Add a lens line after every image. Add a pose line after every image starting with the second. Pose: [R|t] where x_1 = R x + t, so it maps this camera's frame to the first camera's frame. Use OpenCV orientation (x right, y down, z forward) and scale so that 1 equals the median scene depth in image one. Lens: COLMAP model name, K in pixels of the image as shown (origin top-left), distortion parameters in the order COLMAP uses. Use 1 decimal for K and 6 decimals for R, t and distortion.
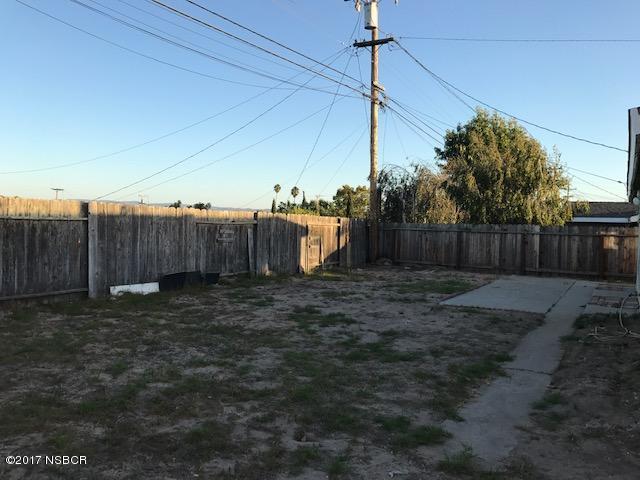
lens RADIAL K [[531.6, 0, 321.4], [0, 531.6, 238.6], [0, 0, 1]] dist [0.004766, -0.002167]
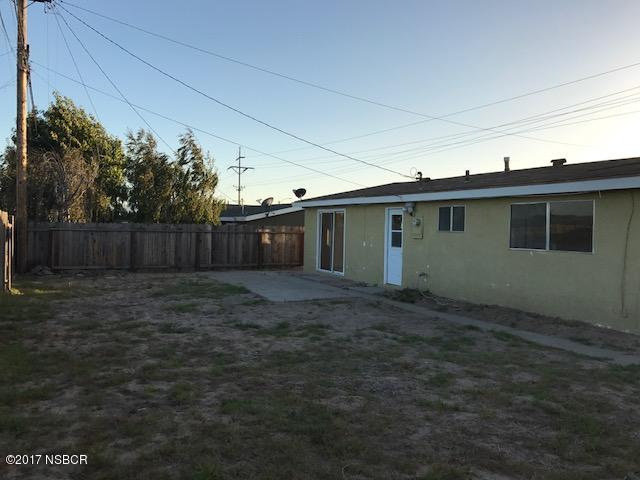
lens RADIAL K [[531.6, 0, 321.8], [0, 531.6, 240.0], [0, 0, 1]] dist [0.004766, -0.002167]
pose [[0.535696, -0.034049, 0.843724, -0.380233], [0.021834, 0.999411, 0.026469, -0.016672], [-0.844129, 0.004242, 0.536124, 0.221613]]
